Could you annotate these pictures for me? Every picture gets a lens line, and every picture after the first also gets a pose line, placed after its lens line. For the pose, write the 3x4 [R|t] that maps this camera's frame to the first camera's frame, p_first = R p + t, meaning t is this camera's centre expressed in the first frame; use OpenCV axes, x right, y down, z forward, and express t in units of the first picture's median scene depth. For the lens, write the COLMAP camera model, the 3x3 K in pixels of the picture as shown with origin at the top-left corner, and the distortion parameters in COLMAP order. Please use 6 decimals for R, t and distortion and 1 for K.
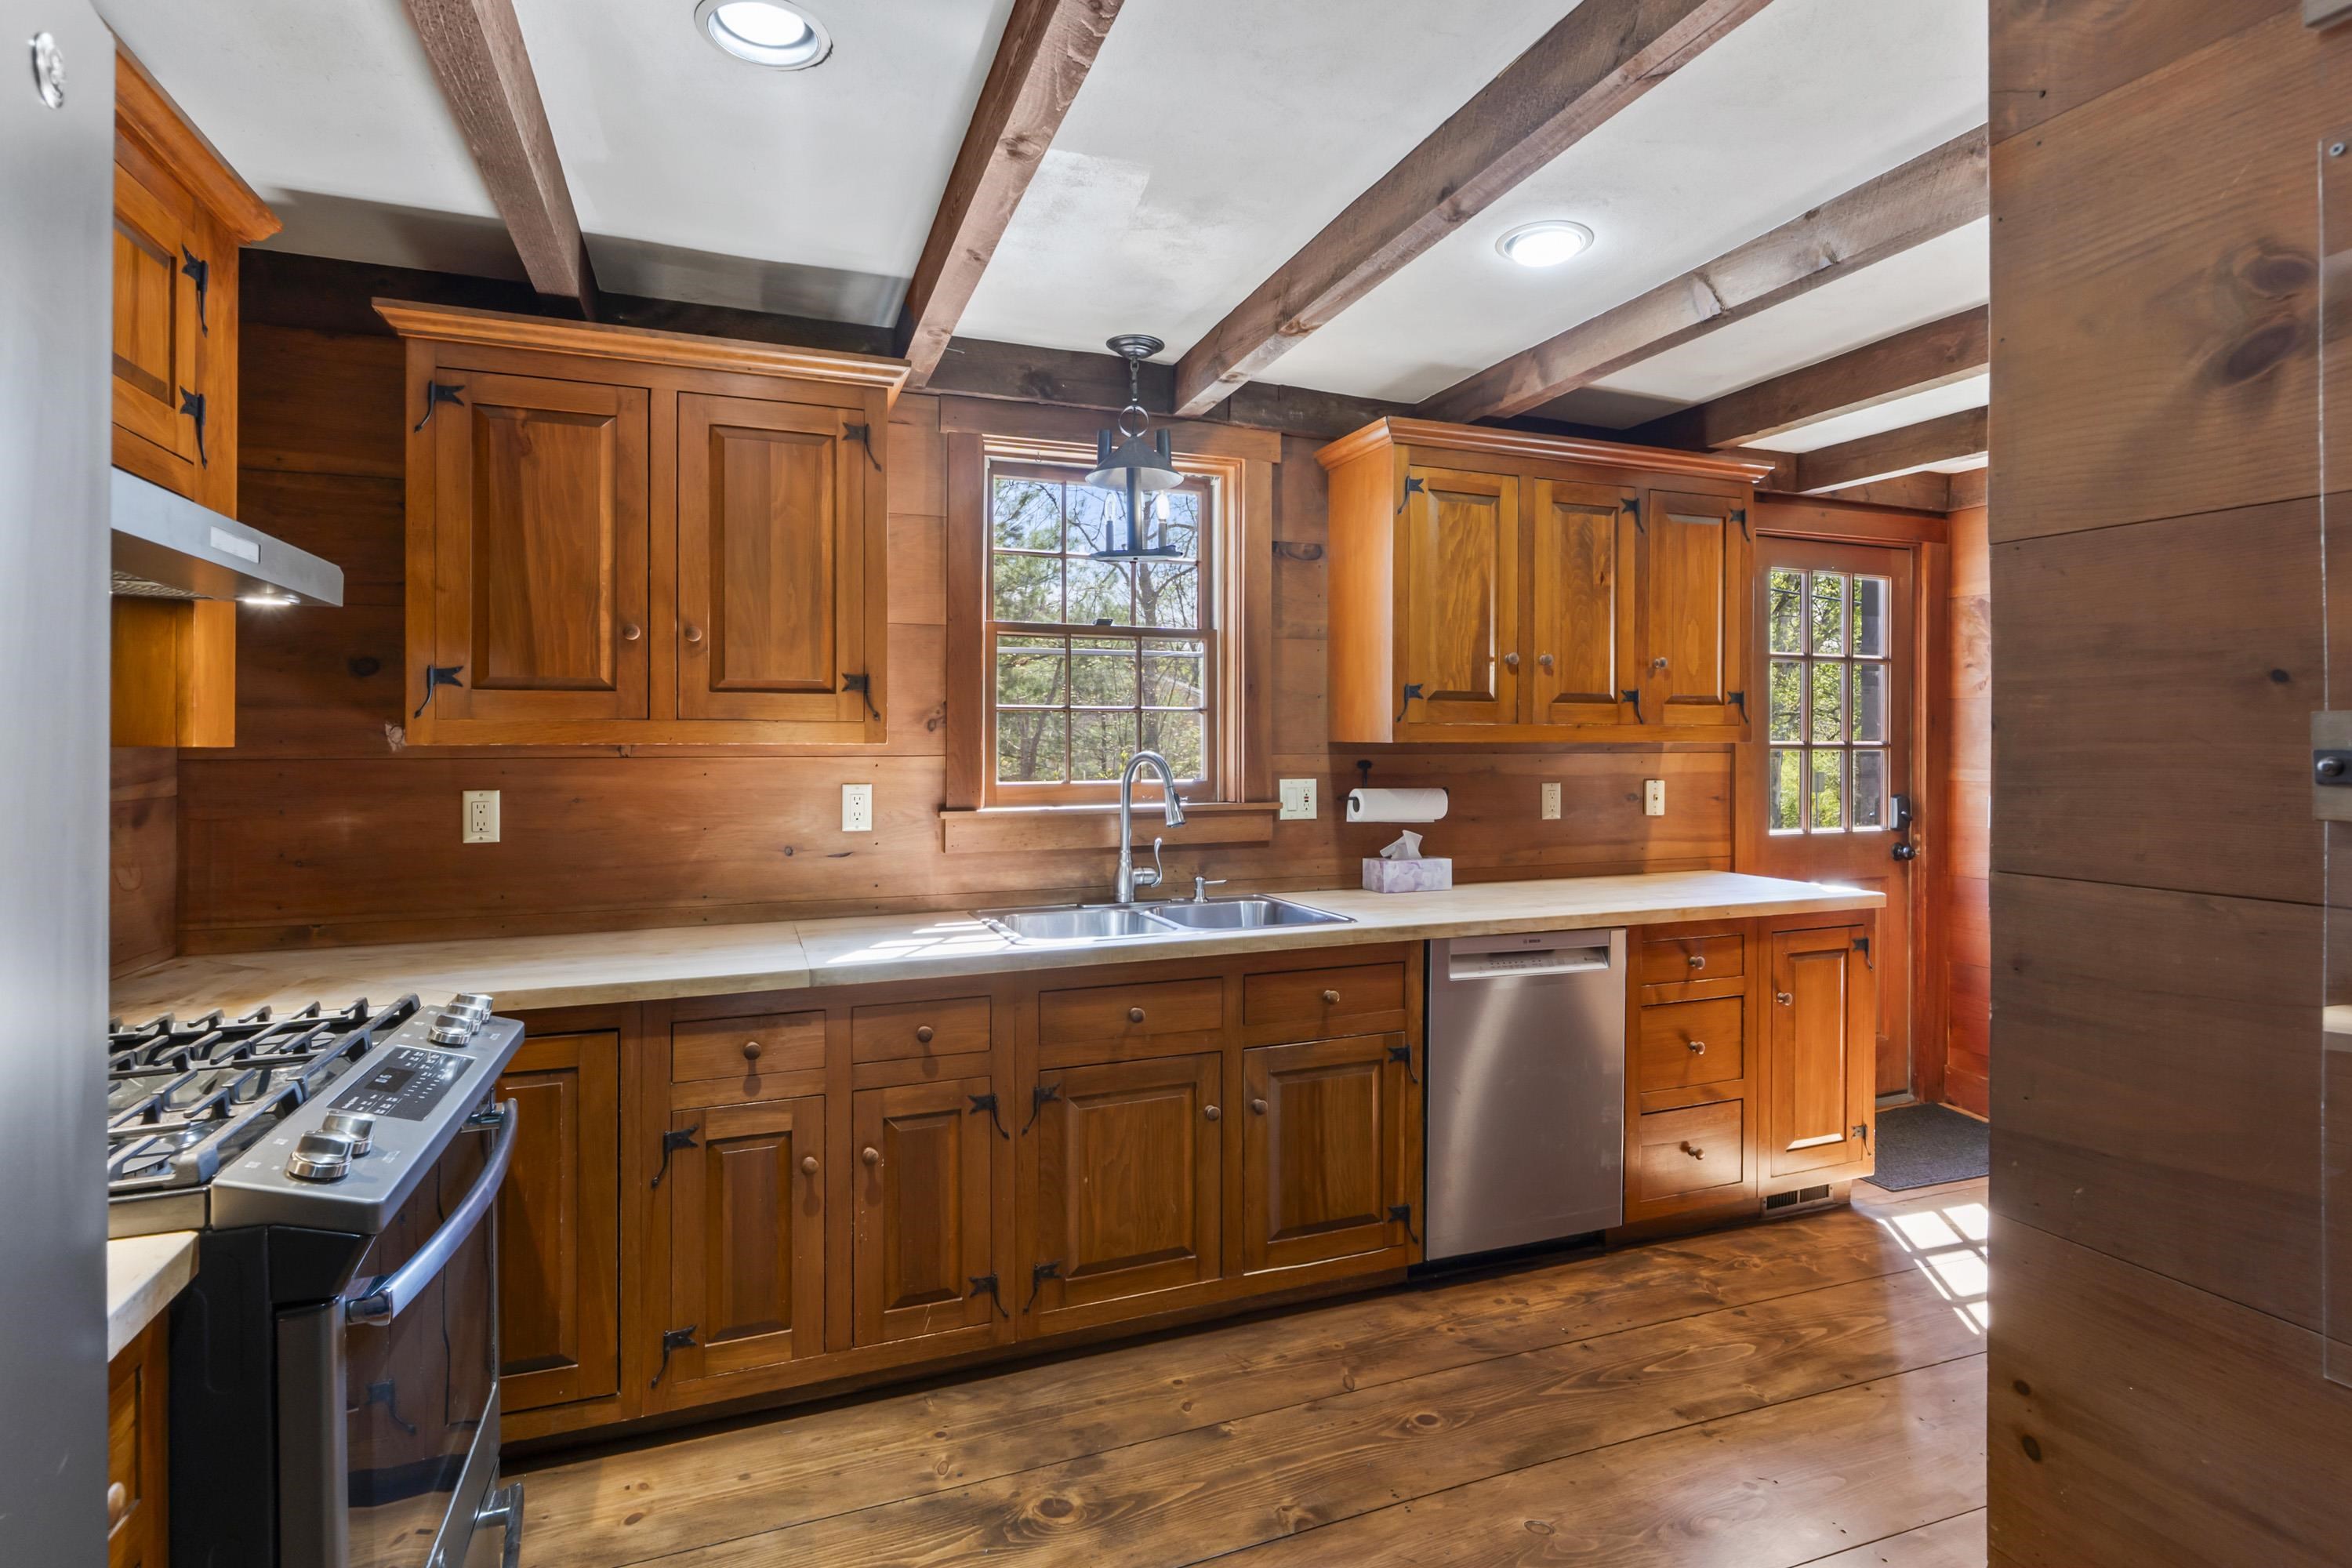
lens RADIAL K [[1140.3, 0, 1177.7], [0, 1140.3, 733.2], [0, 0, 1]] dist [-0.009184, 0.000379]
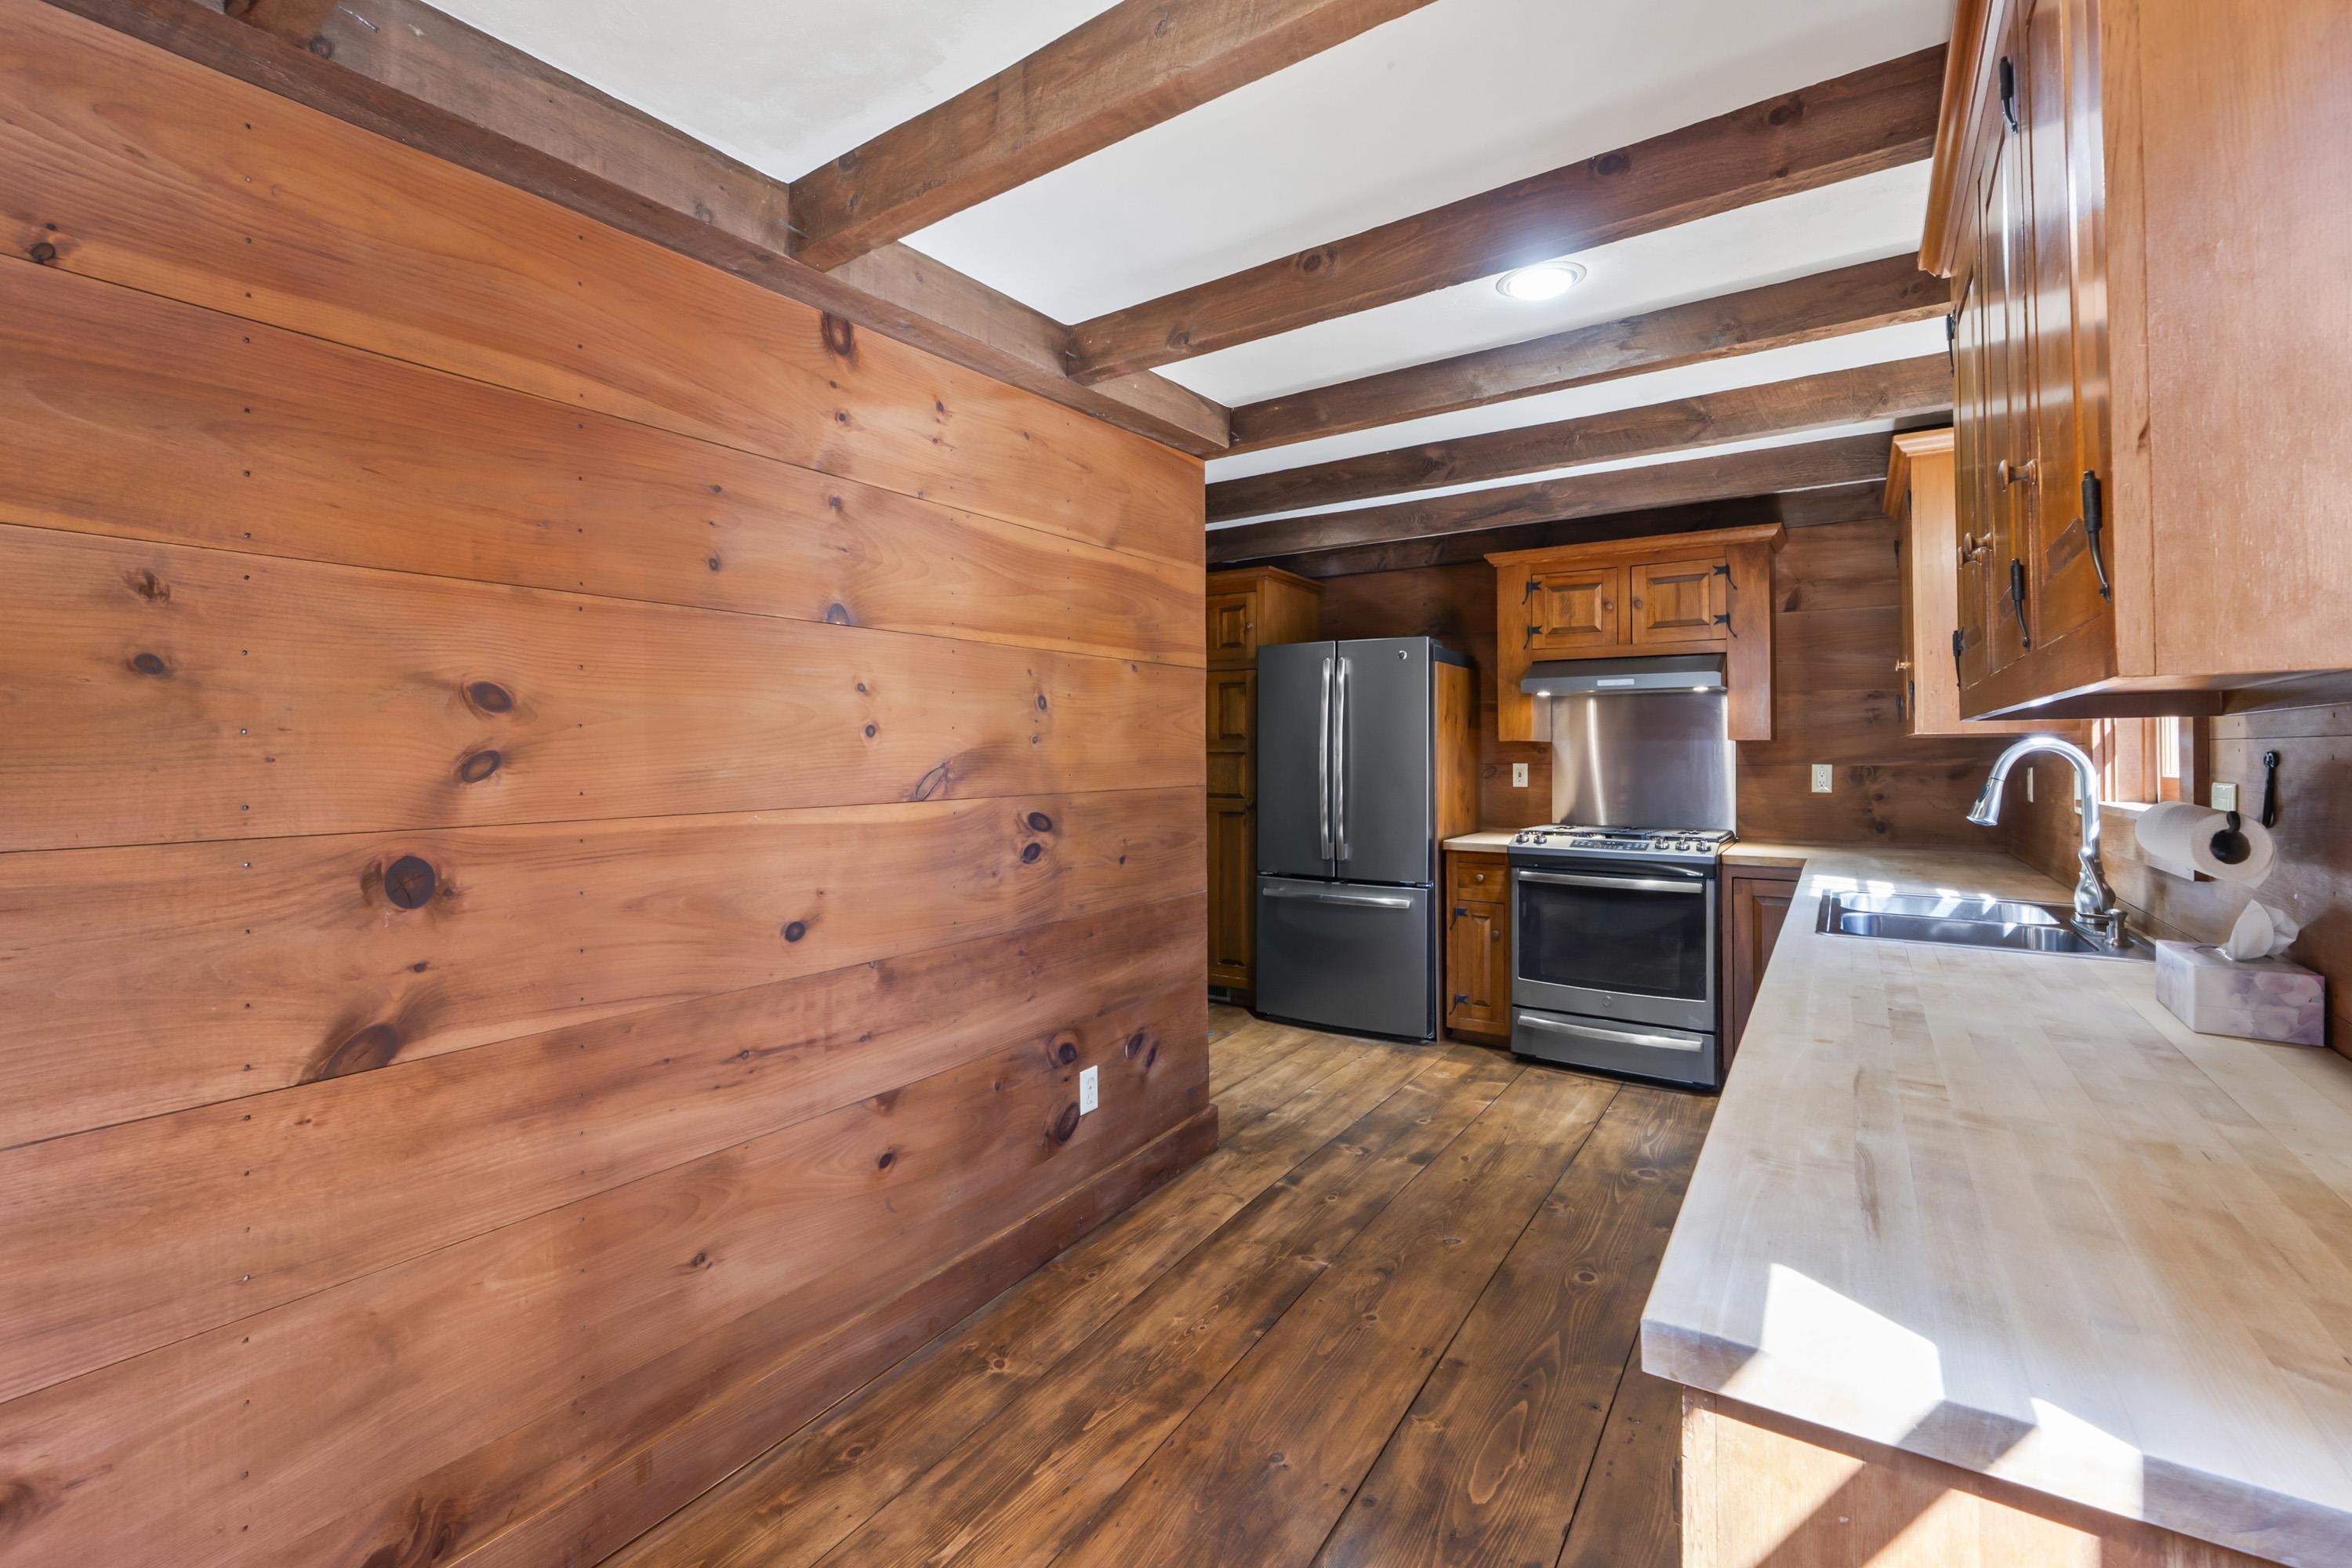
lens RADIAL K [[1003.8, 0, 1201.2], [0, 1003.8, 745.4], [0, 0, 1]] dist [-0.006958, 0.000462]
pose [[-0.806298, -0.001471, -0.591508, 0.931519], [0.007336, 0.999895, -0.012486, 0.026518], [0.591464, -0.014406, -0.806203, 1.267748]]
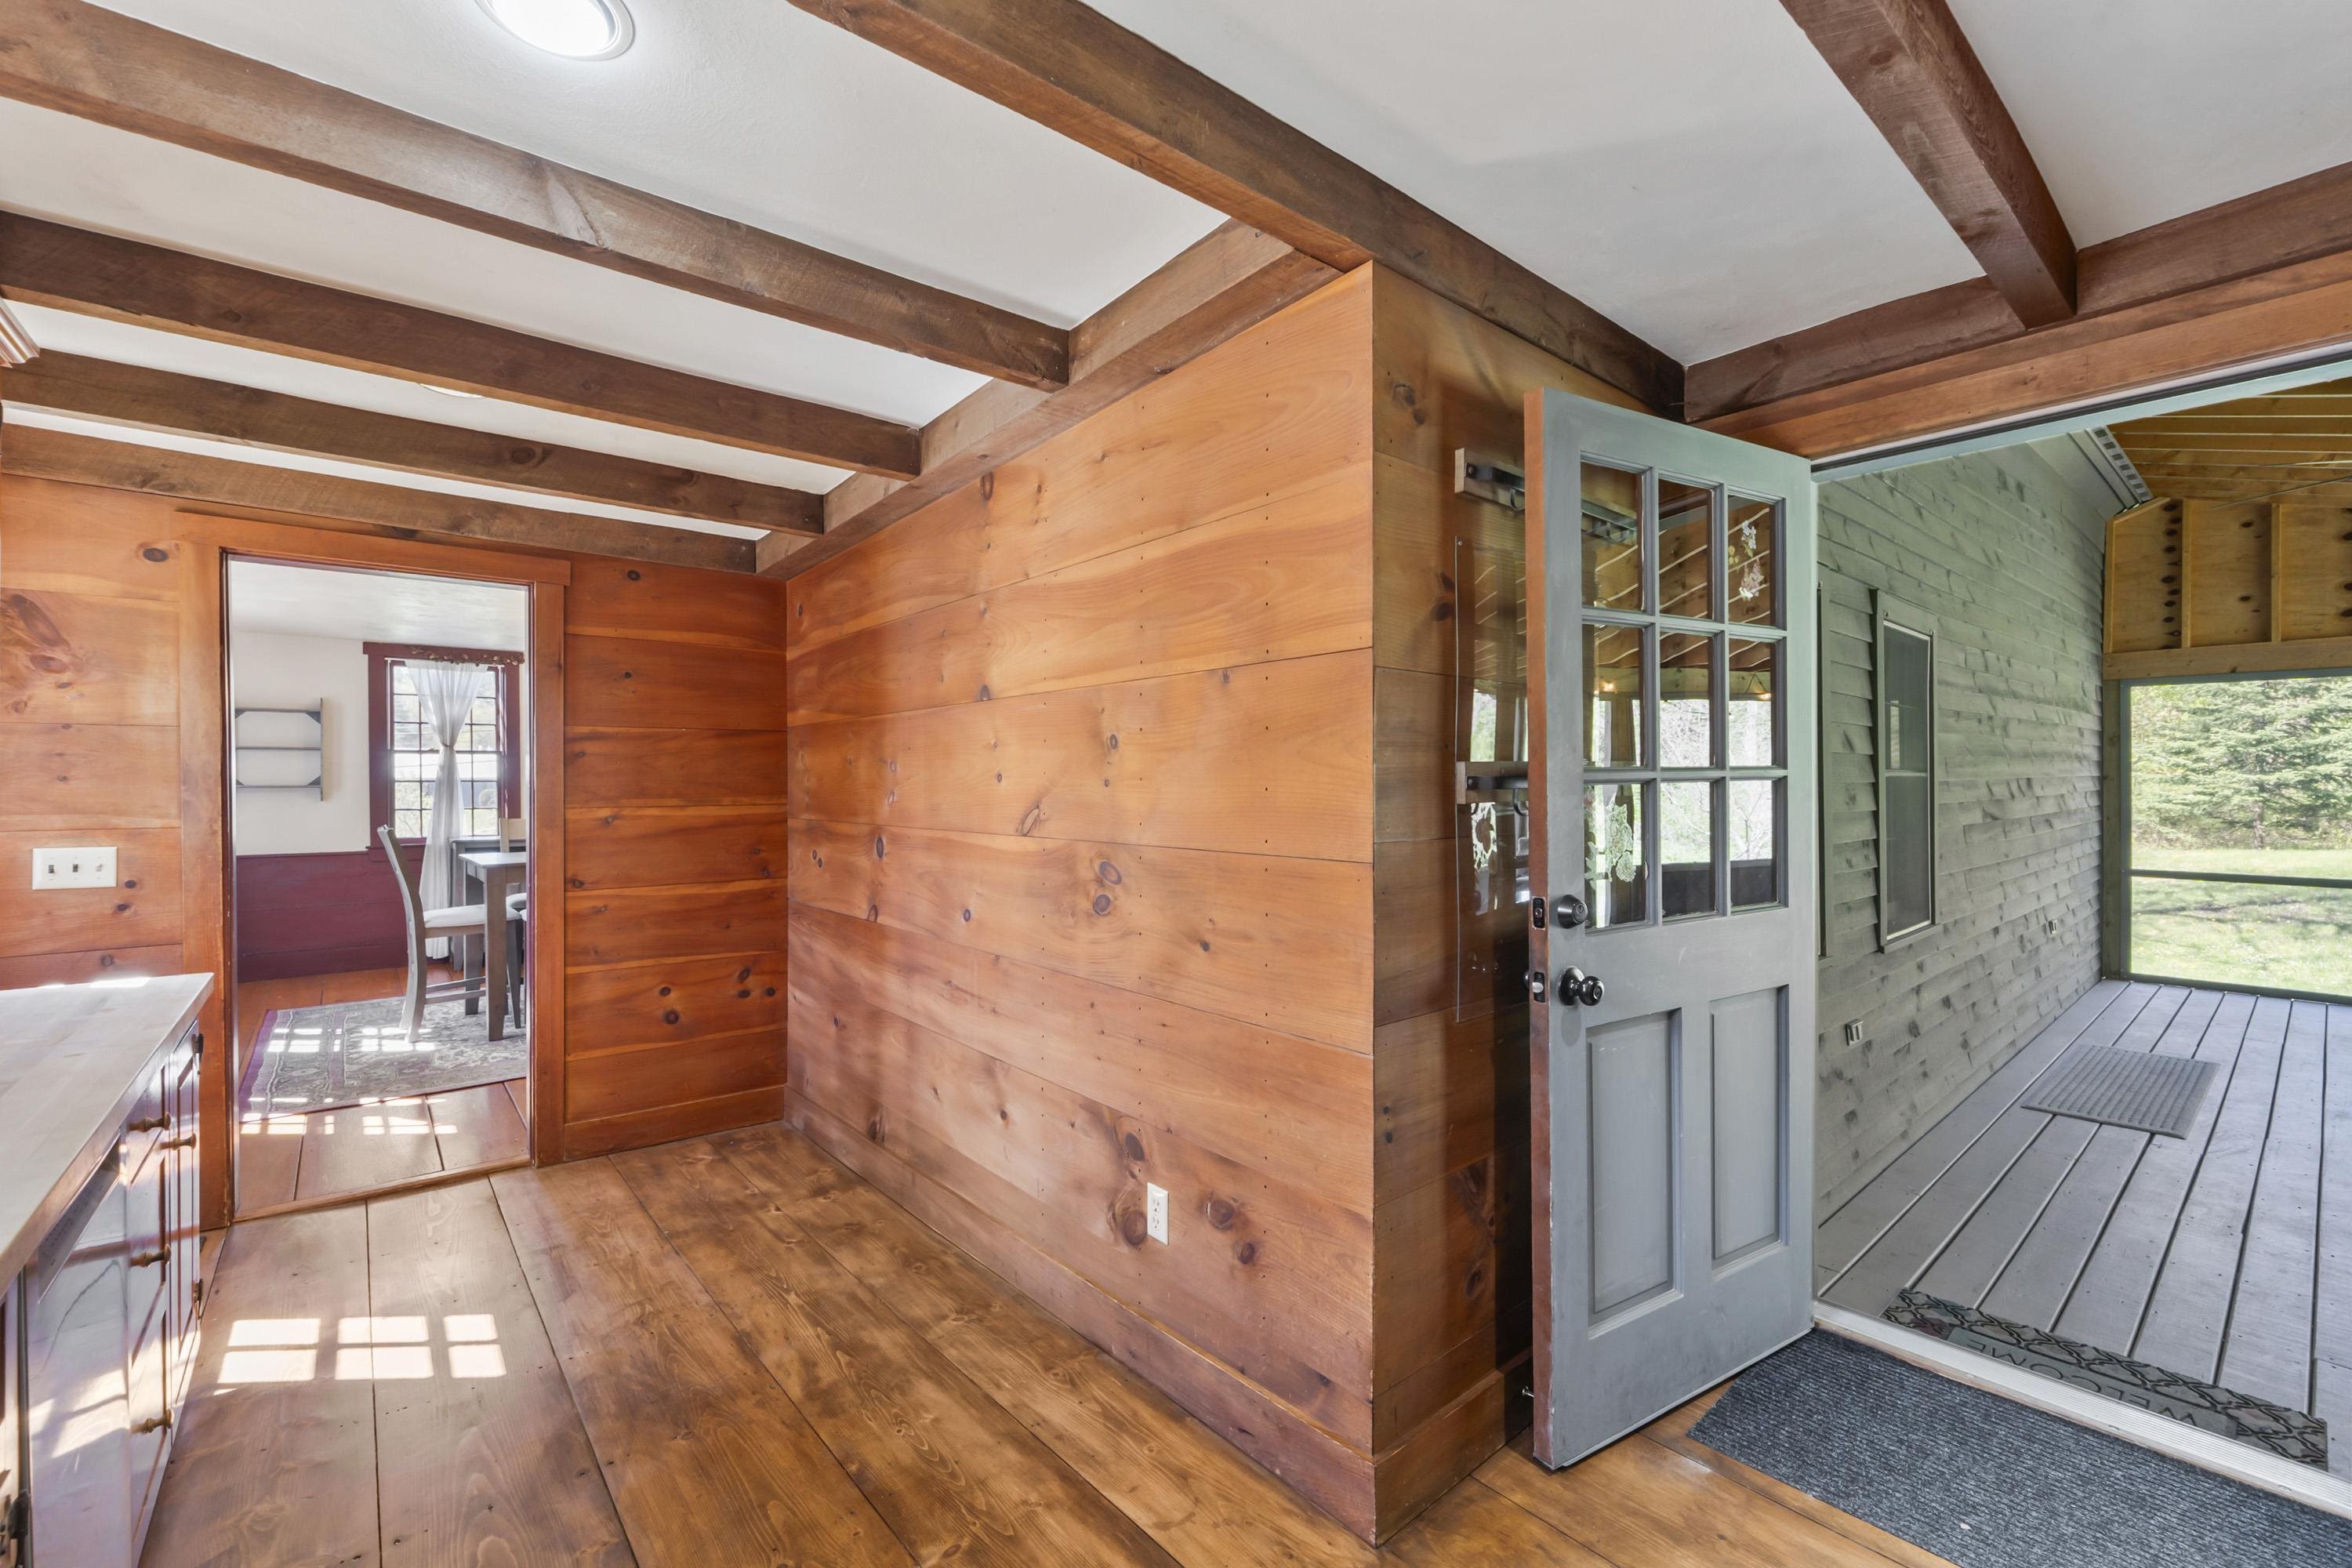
lens RADIAL K [[1003.8, 0, 1178.9], [0, 1003.8, 783.0], [0, 0, 1]] dist [-0.006958, 0.000462]
pose [[-0.317950, -0.000666, 0.948107, -0.267966], [-0.003756, 0.999993, -0.000557, 0.009972], [-0.948100, -0.003739, -0.317950, 0.672006]]
